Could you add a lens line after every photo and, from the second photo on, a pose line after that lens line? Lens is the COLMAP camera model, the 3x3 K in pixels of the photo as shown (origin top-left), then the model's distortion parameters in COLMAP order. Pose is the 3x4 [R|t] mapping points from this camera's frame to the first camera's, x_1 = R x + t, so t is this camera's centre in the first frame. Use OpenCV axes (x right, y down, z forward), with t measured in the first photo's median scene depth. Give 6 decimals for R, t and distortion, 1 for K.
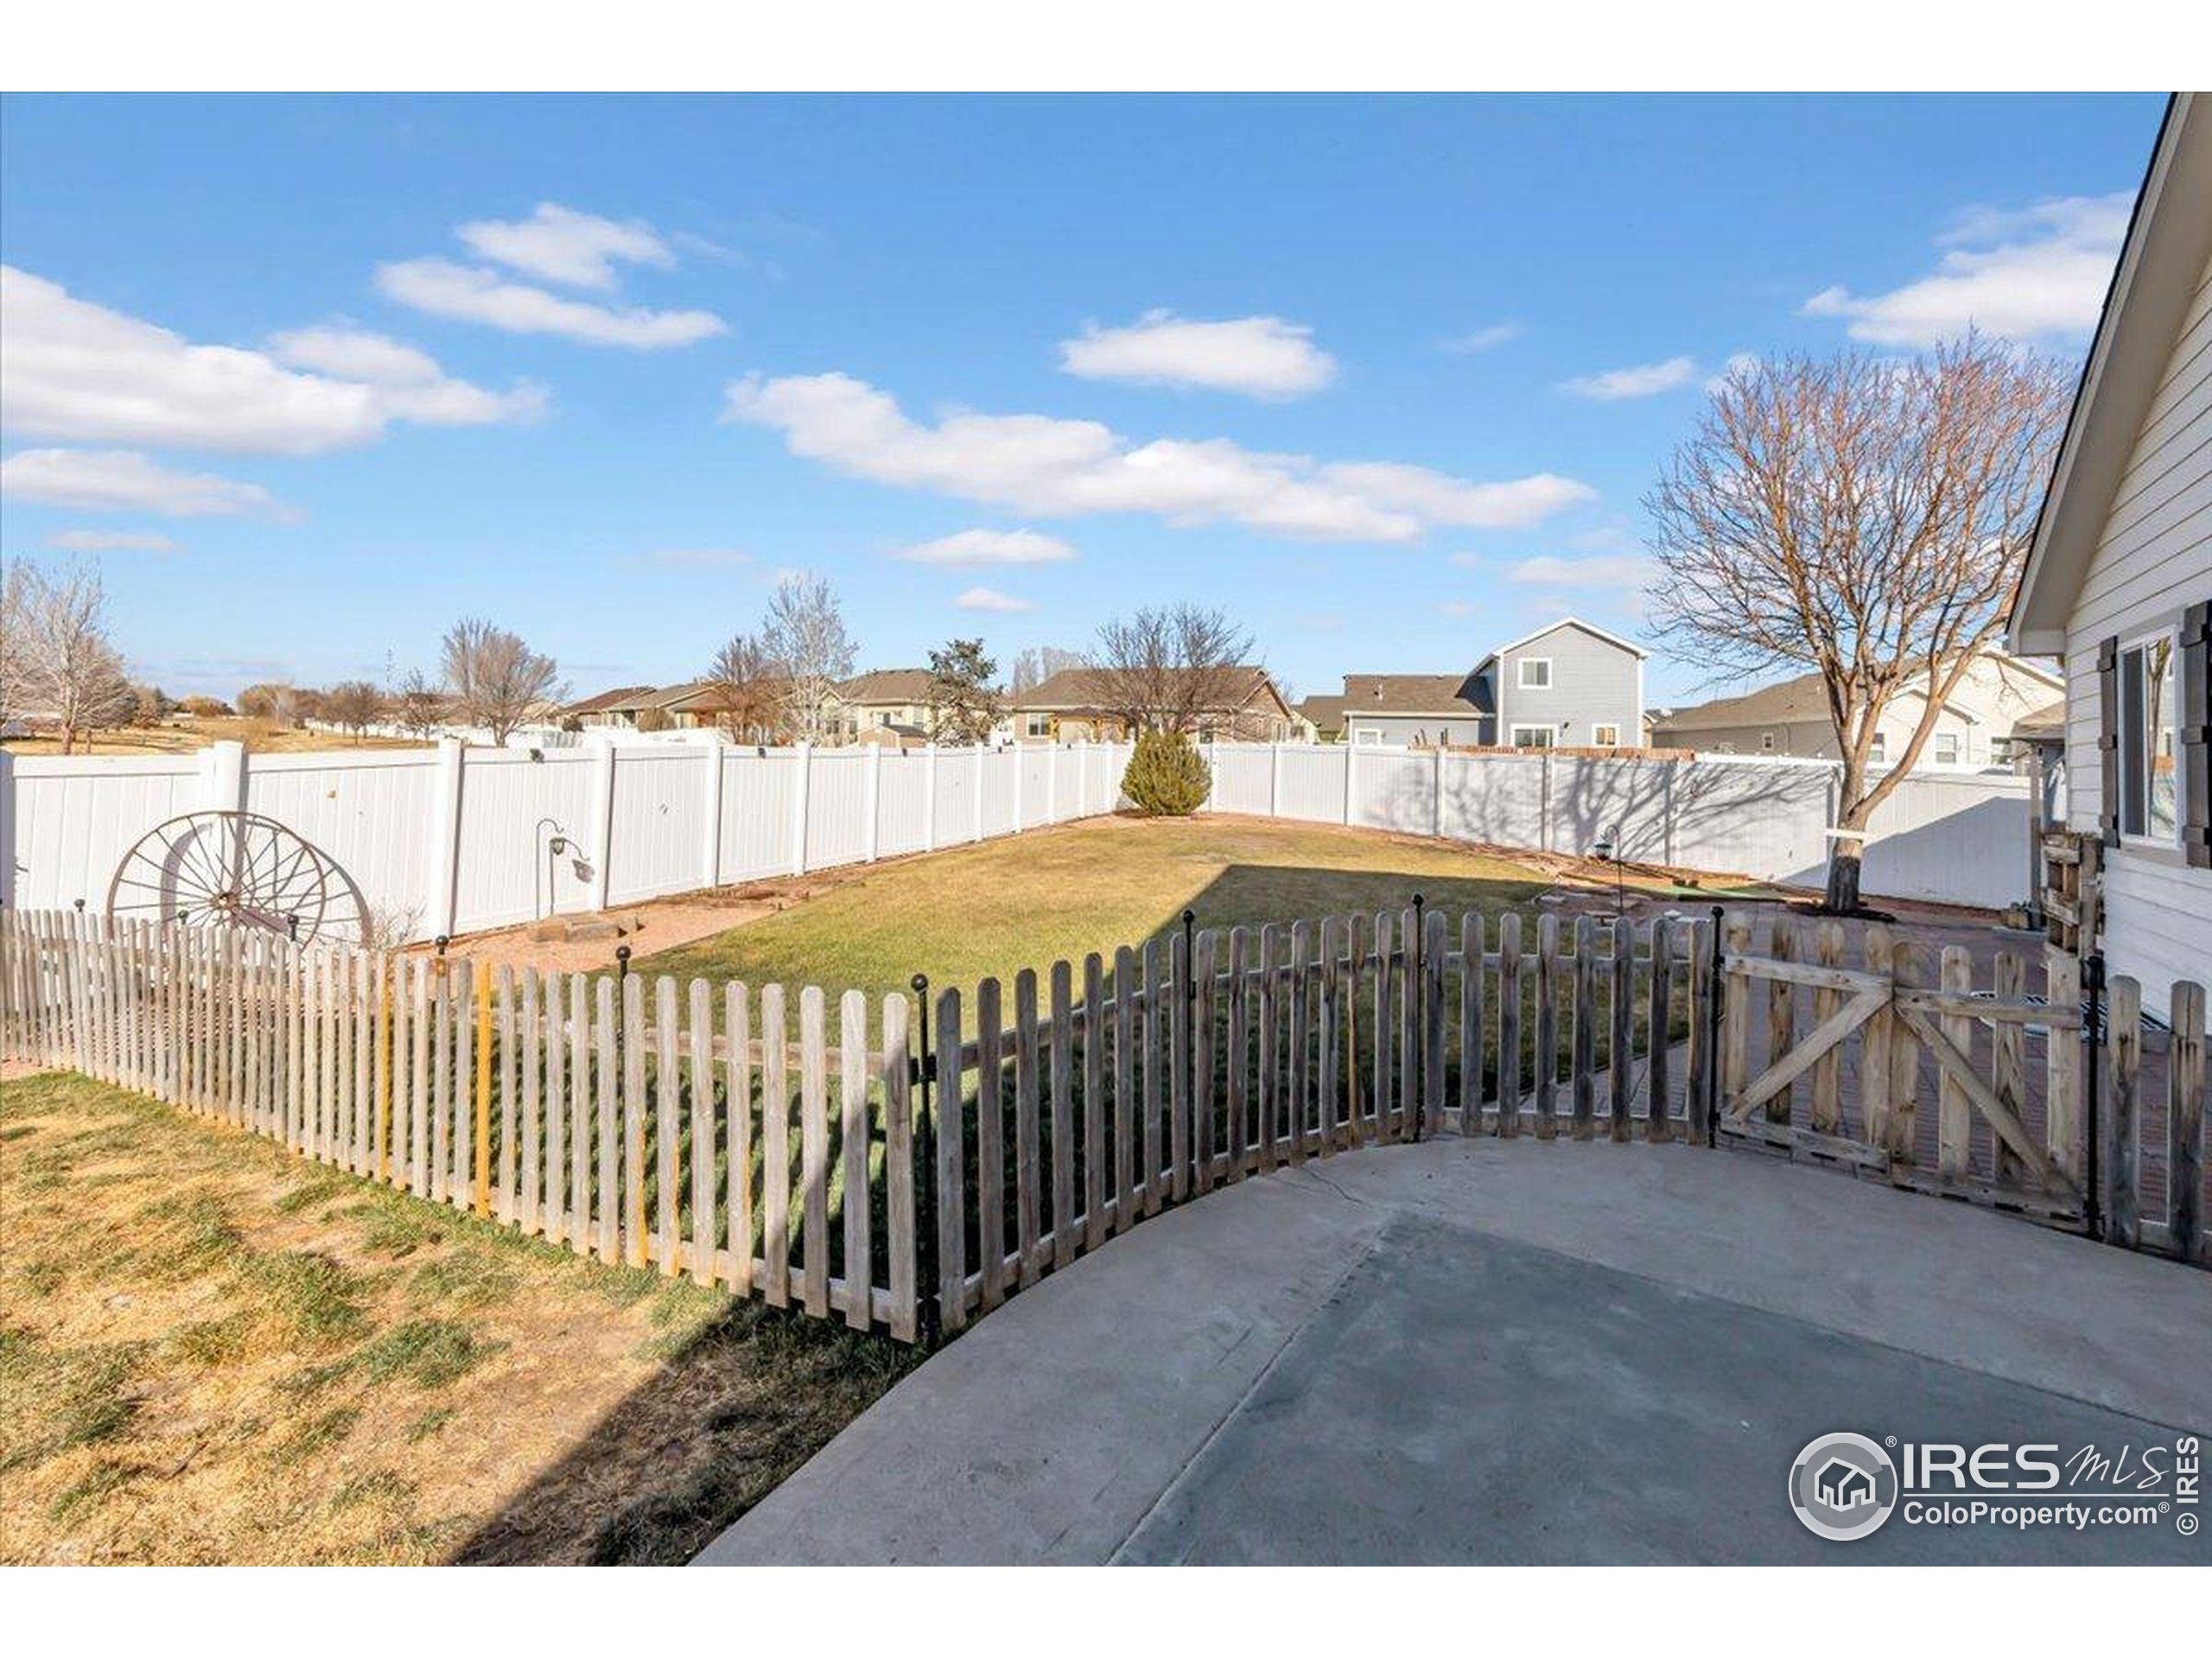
lens RADIAL K [[1003.5, 0, 1109.5], [0, 1003.5, 796.0], [0, 0, 1]] dist [0.002205, -0.000188]
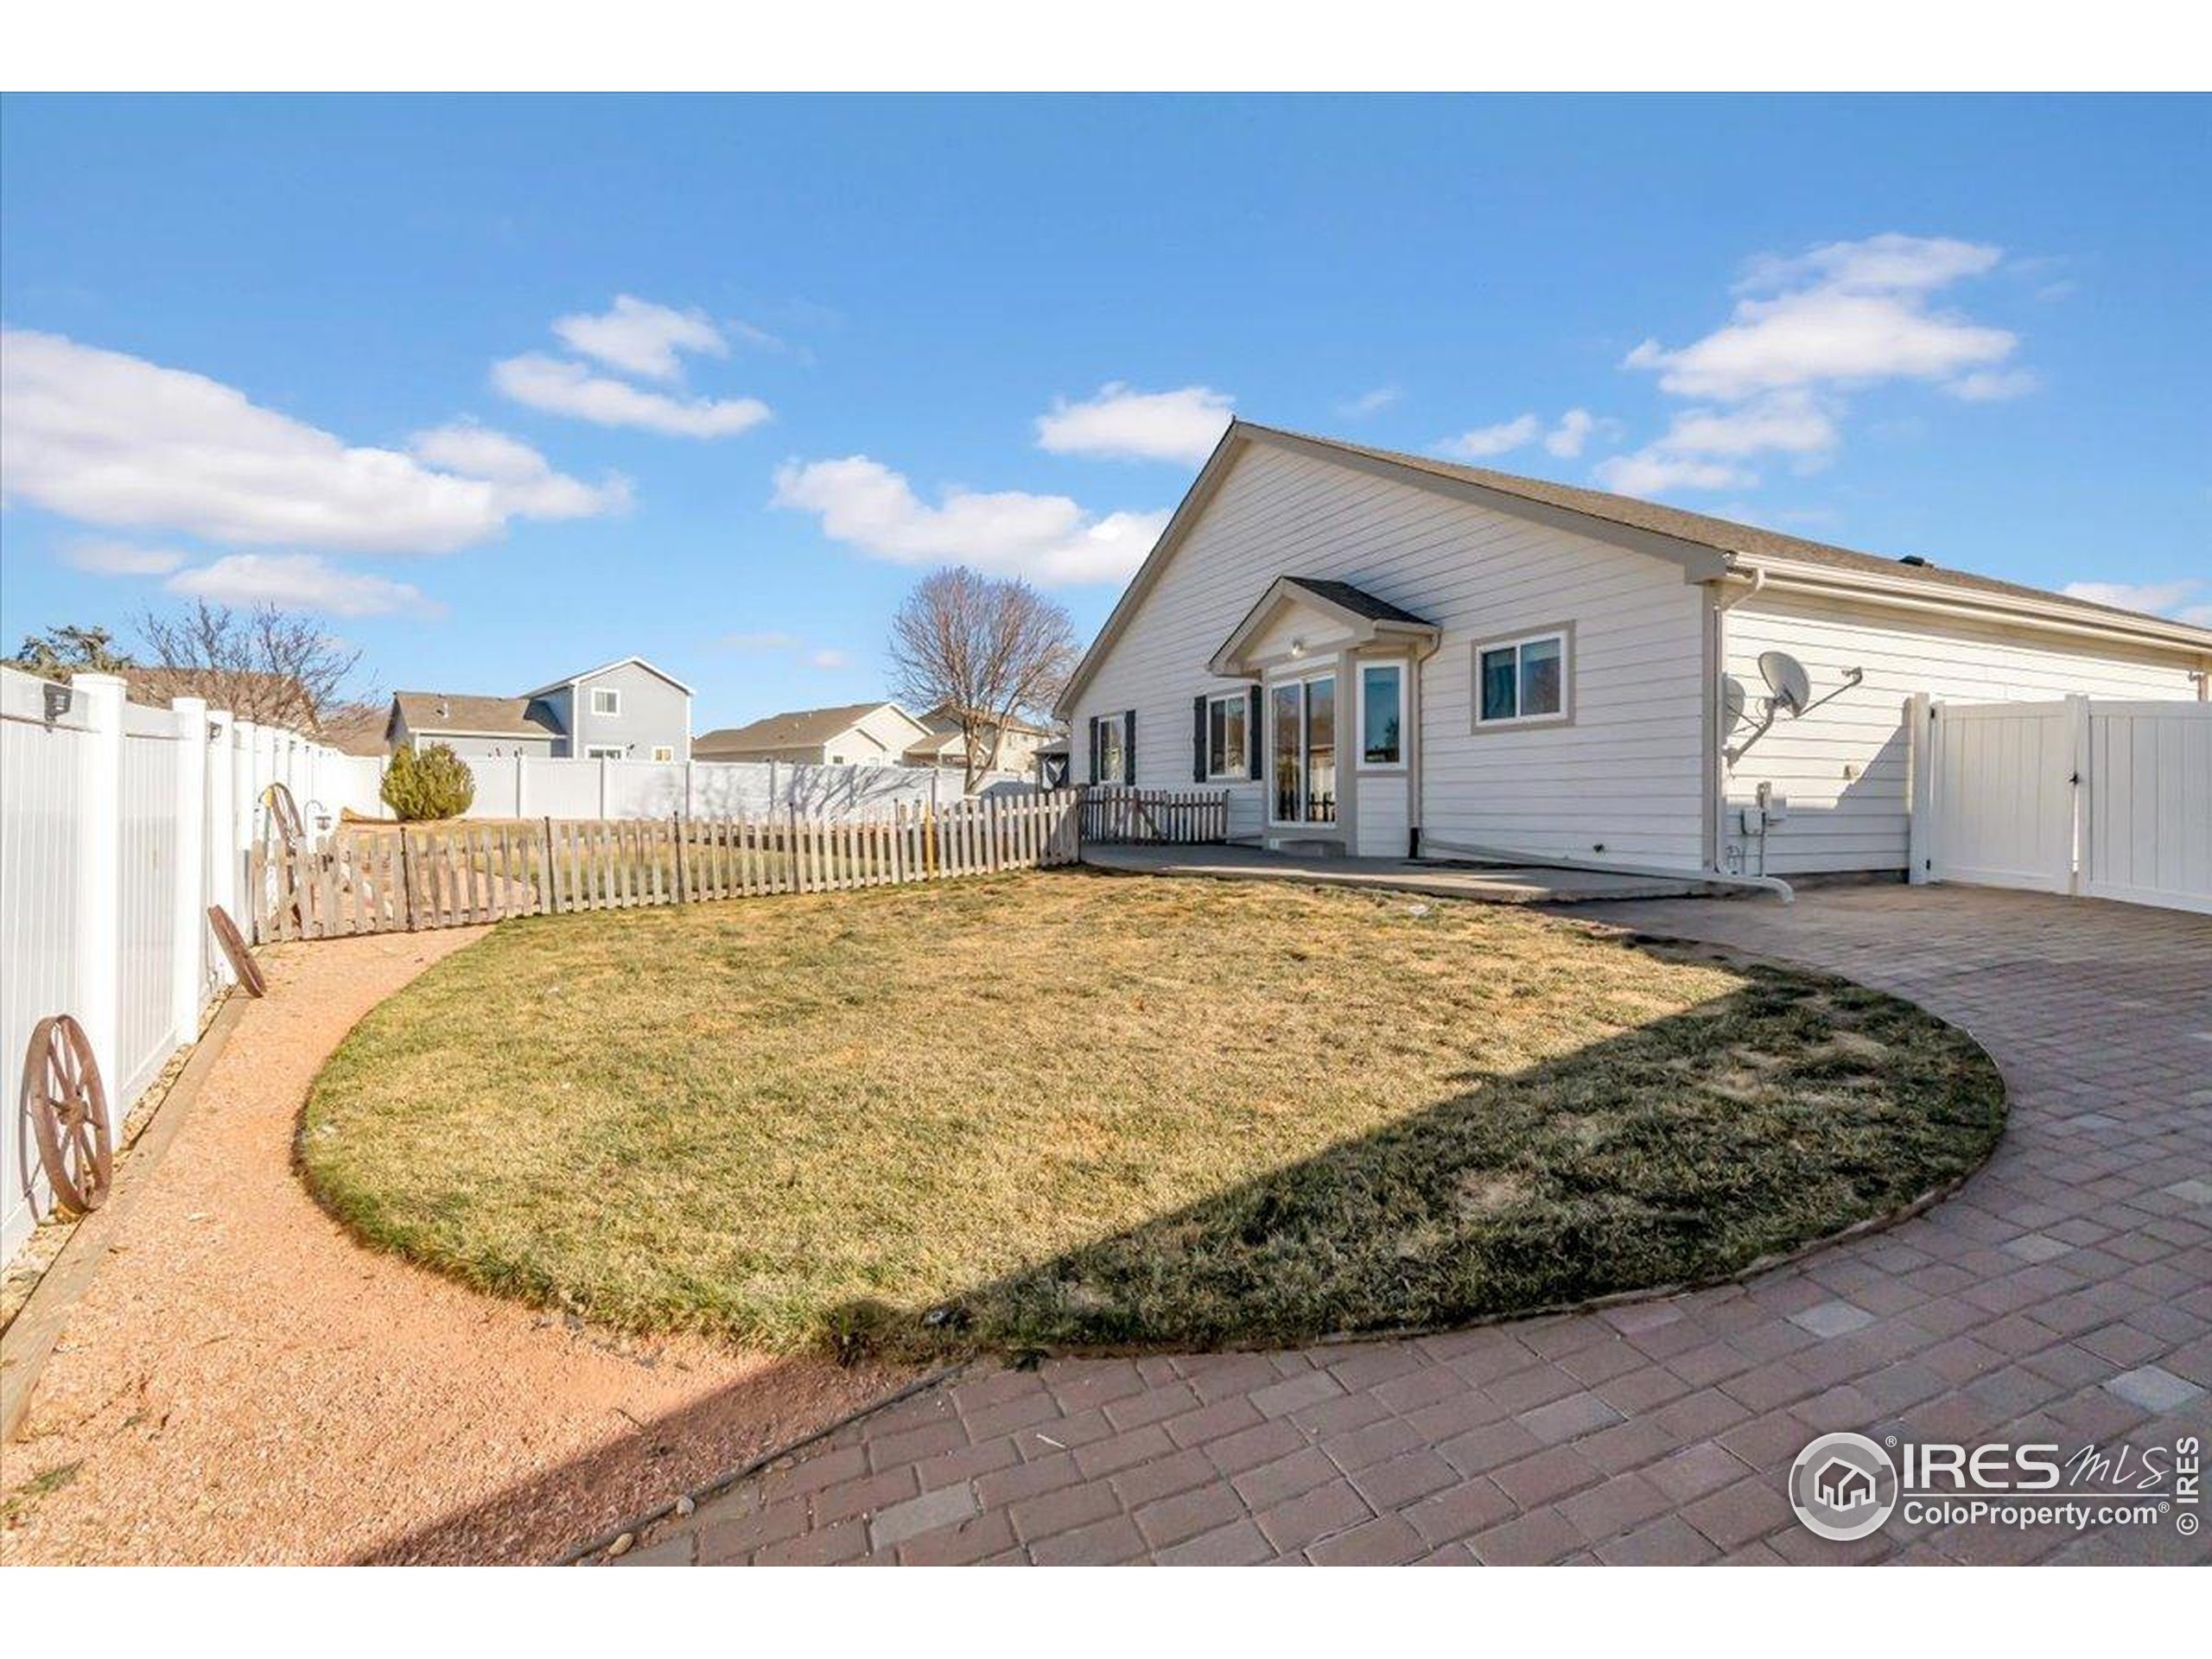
lens RADIAL K [[1003.5, 0, 1109.5], [0, 1003.5, 796.0], [0, 0, 1]] dist [0.002205, -0.000188]
pose [[0.526578, -0.024362, 0.849777, -0.560433], [0.046098, 0.998937, 0.000073, 0.029932], [-0.848876, 0.039135, 0.527142, -0.230815]]
